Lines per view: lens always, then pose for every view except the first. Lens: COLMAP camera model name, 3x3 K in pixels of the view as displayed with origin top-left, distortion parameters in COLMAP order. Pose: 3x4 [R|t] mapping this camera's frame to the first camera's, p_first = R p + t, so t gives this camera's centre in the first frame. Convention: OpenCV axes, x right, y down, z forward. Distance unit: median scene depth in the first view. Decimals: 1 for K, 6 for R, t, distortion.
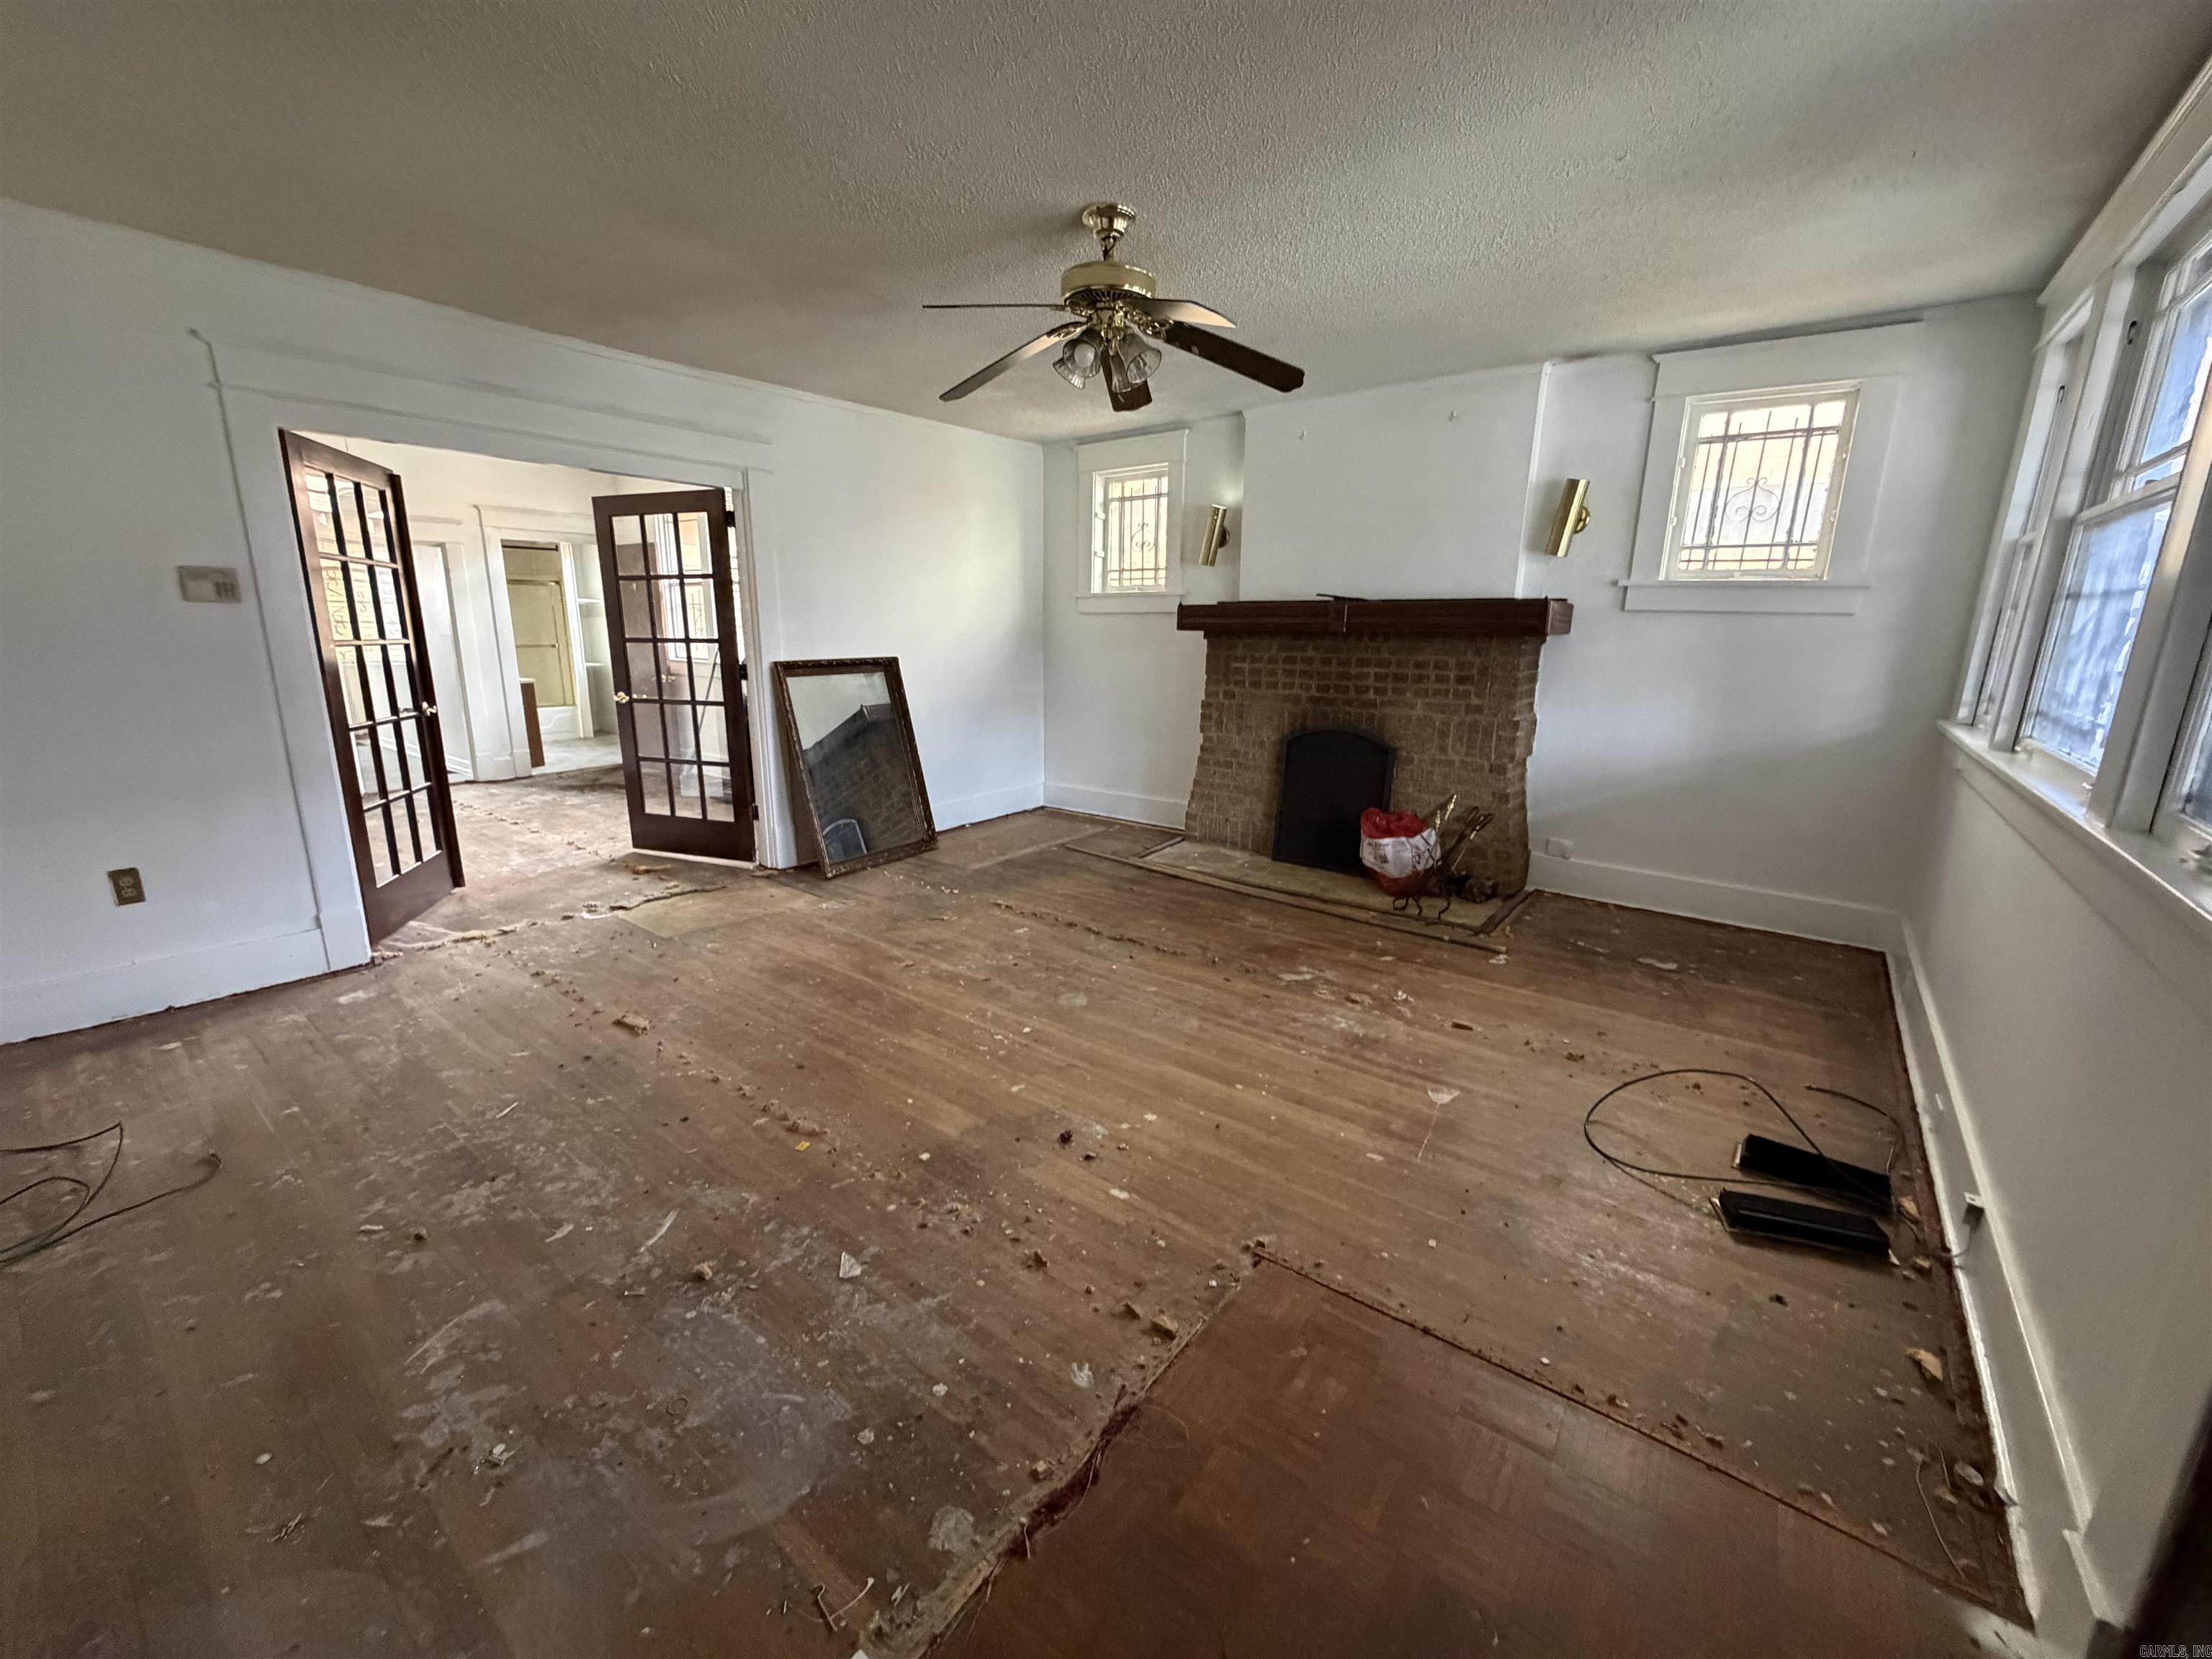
lens RADIAL K [[880.1, 0, 1107.2], [0, 880.1, 823.2], [0, 0, 1]] dist [0.002398, -0.000090]
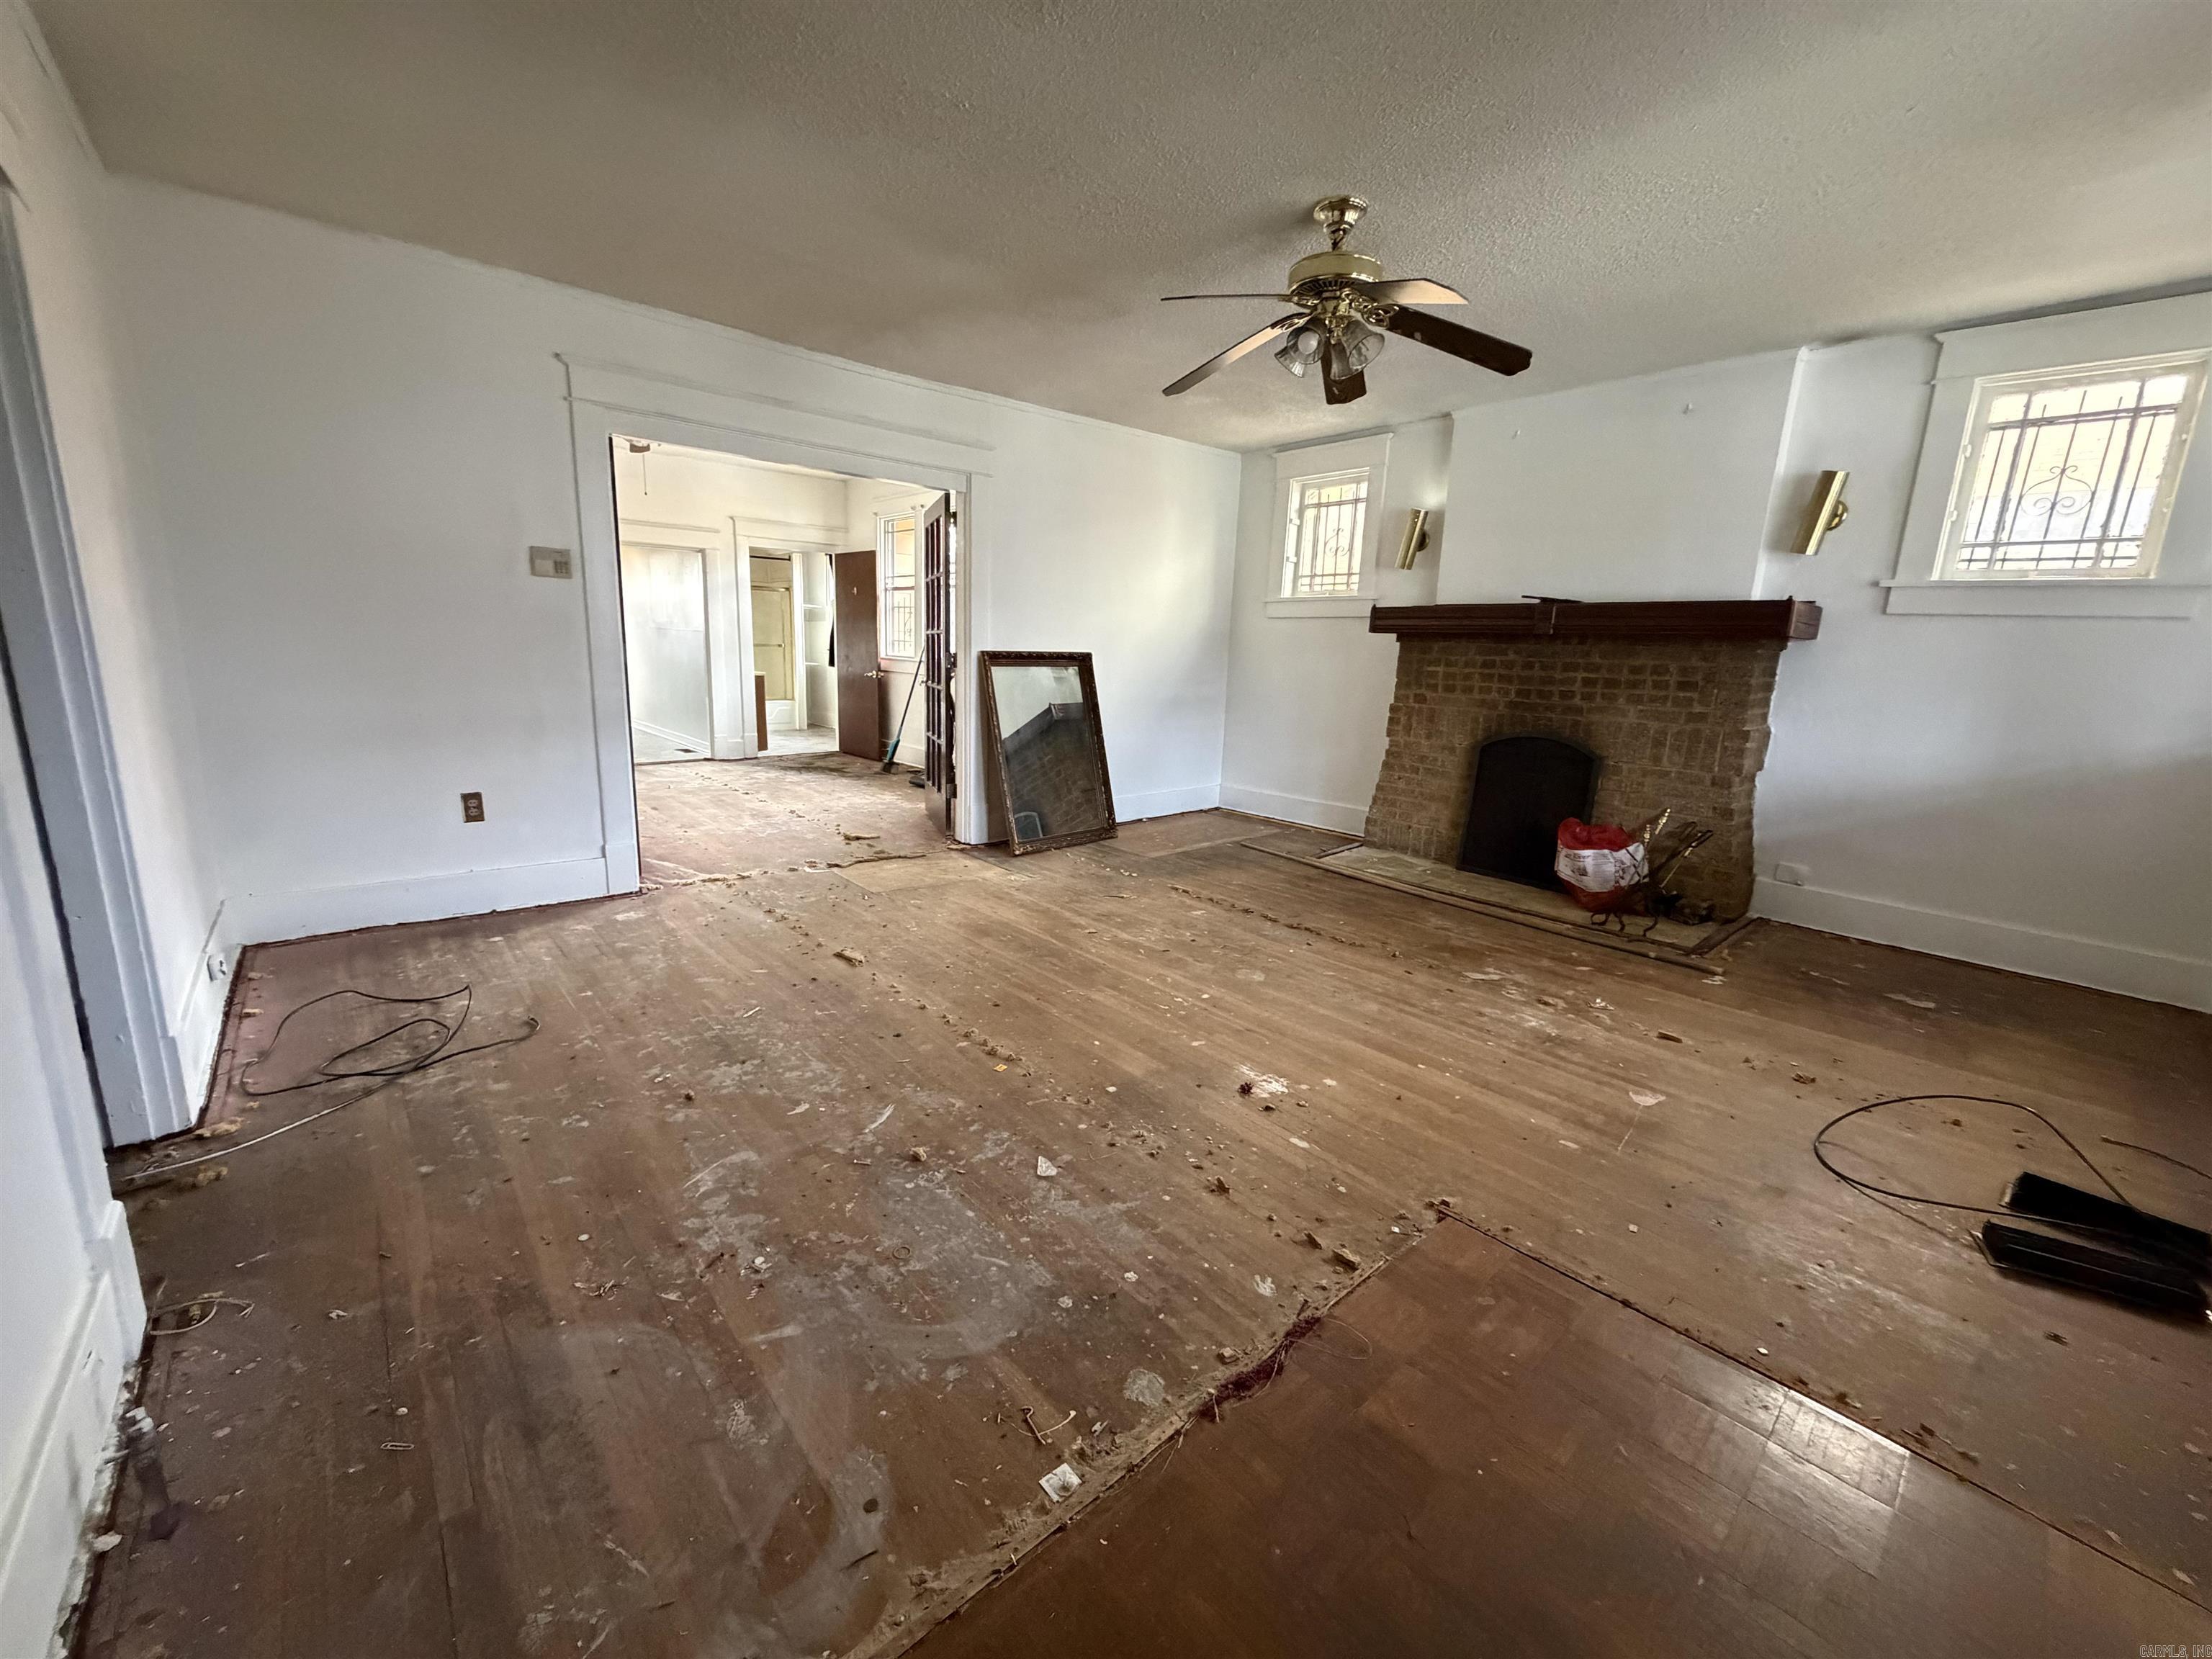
lens RADIAL K [[880.1, 0, 1107.8], [0, 880.1, 823.7], [0, 0, 1]] dist [0.002398, -0.000090]
pose [[0.981806, 0.061244, -0.179738, -0.025456], [-0.066095, 0.997590, -0.021121, 0.051397], [0.178011, 0.032616, 0.983488, -0.032617]]
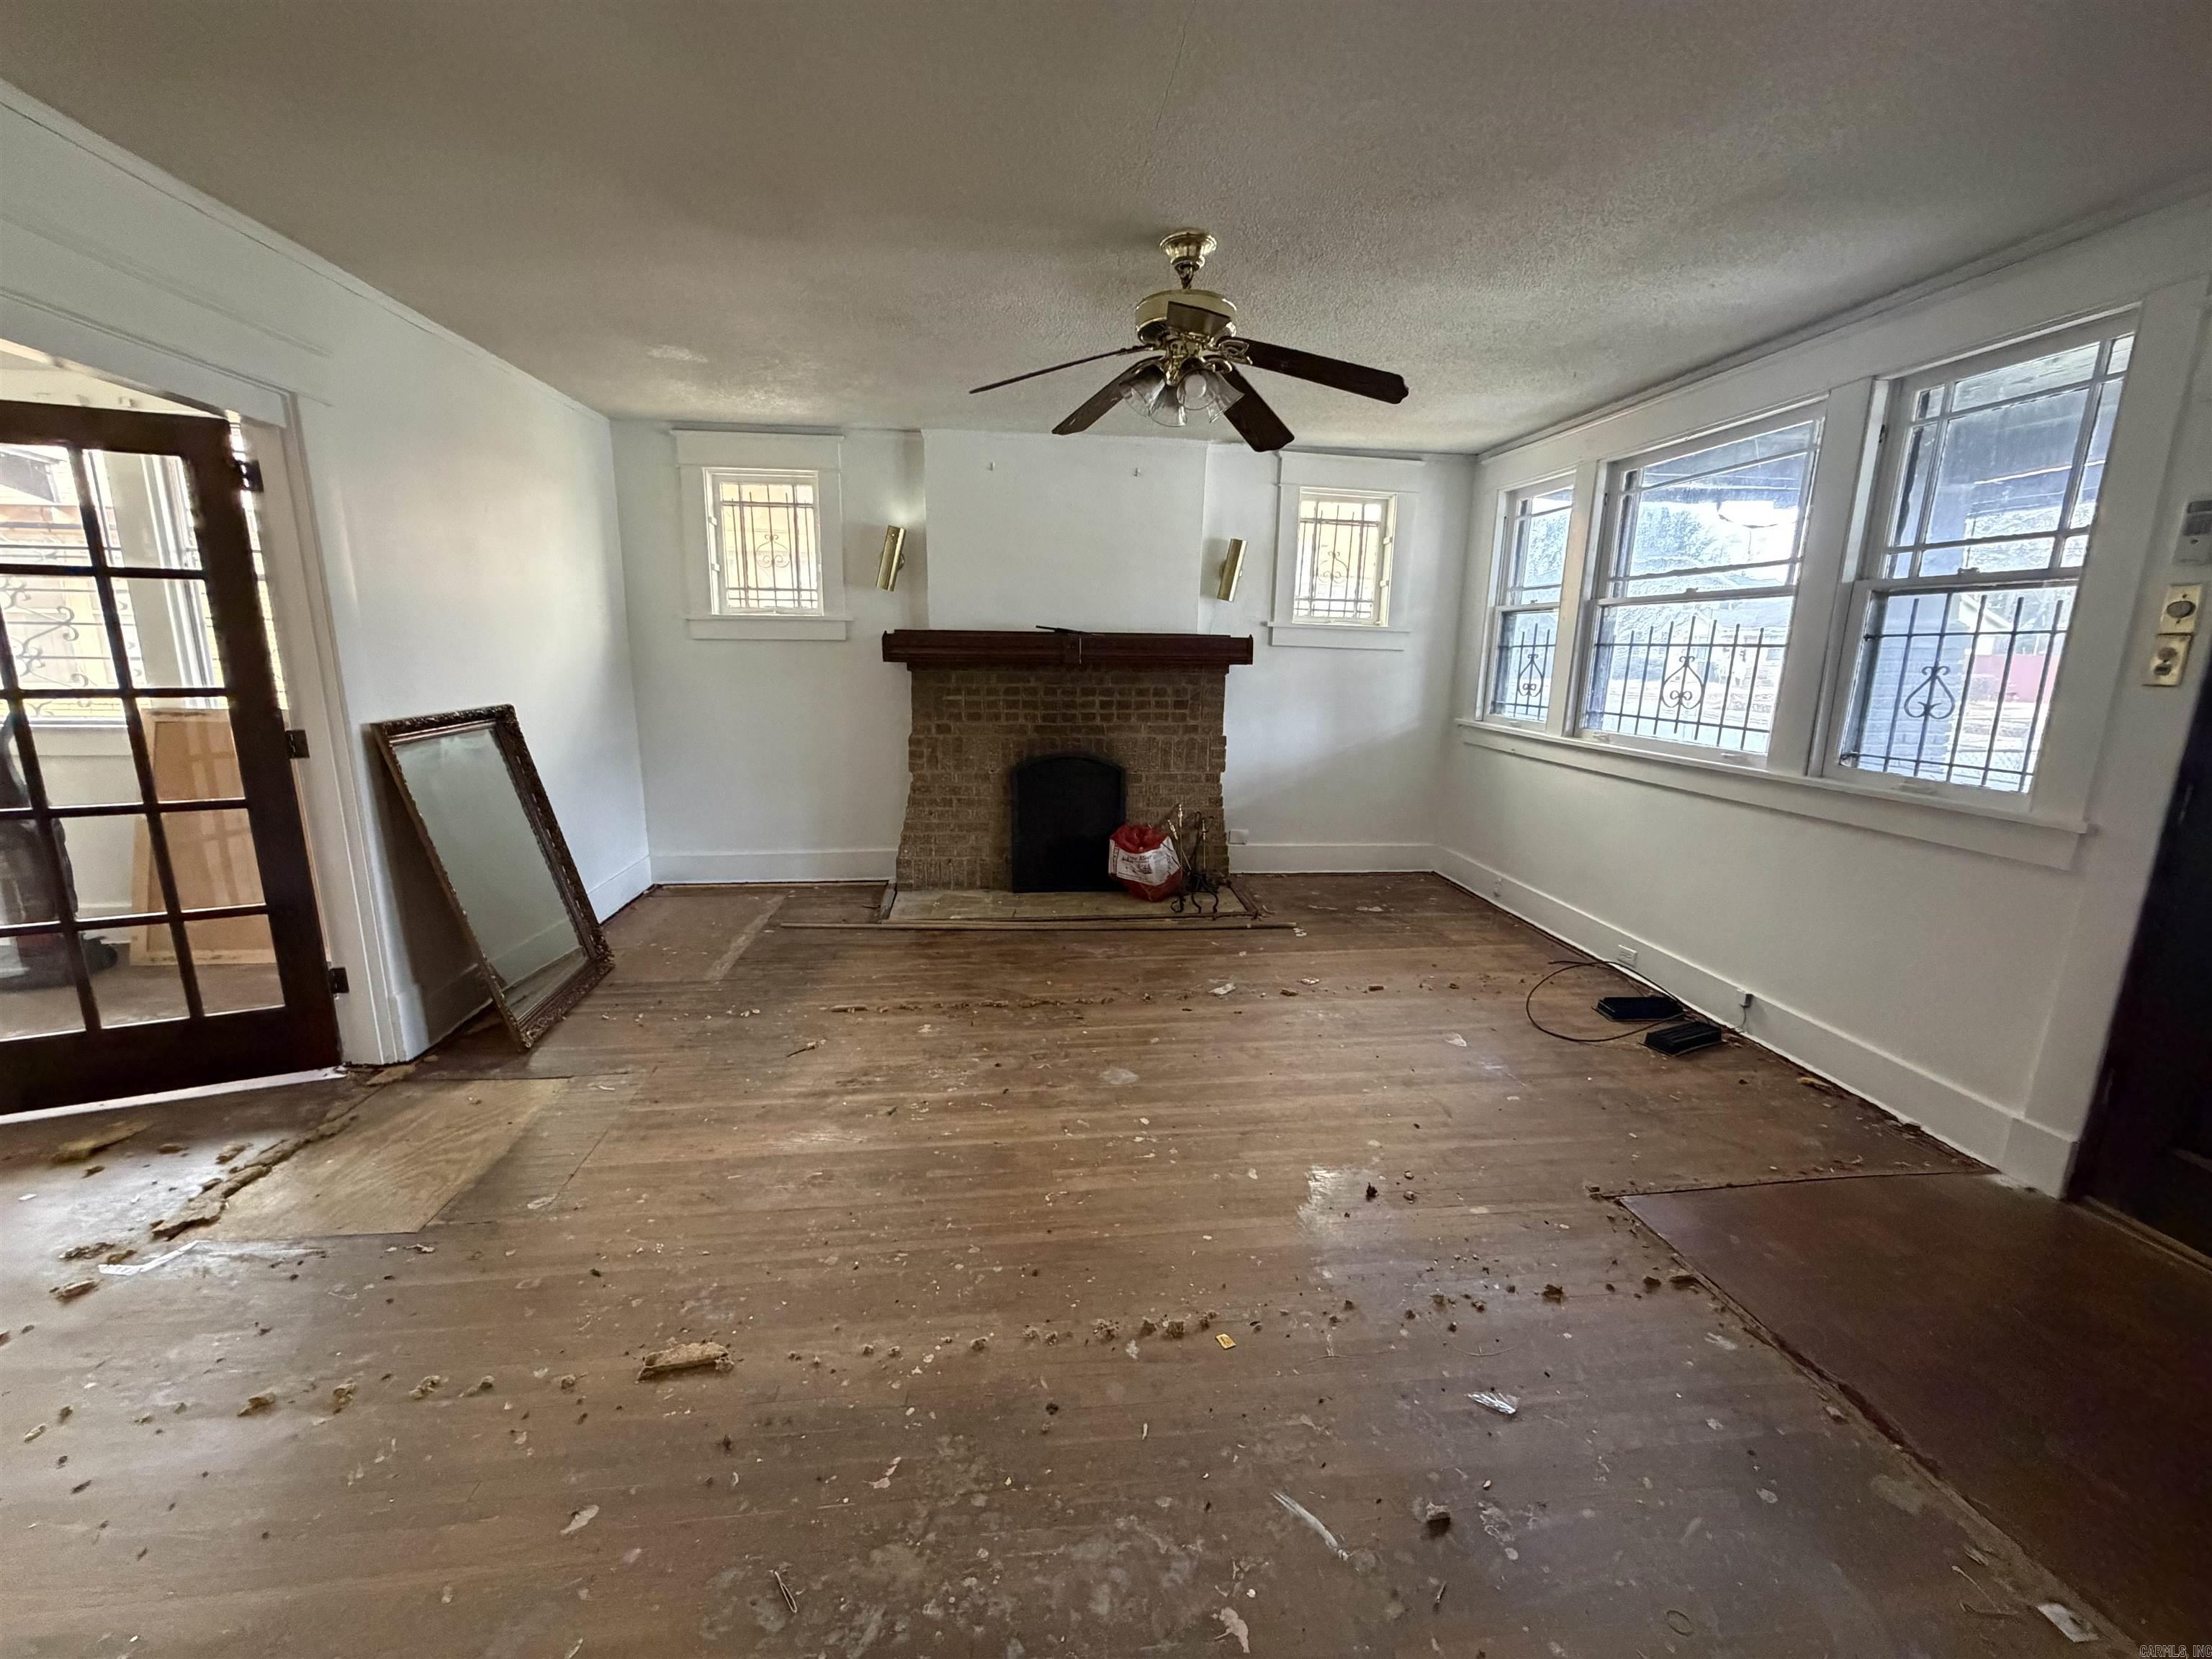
lens RADIAL K [[880.1, 0, 1086.1], [0, 880.1, 822.6], [0, 0, 1]] dist [0.002398, -0.000090]
pose [[0.714732, -0.136317, 0.685985, -0.577710], [0.146924, 0.988200, 0.043291, -0.091402], [-0.683792, 0.069847, 0.726326, 0.303954]]
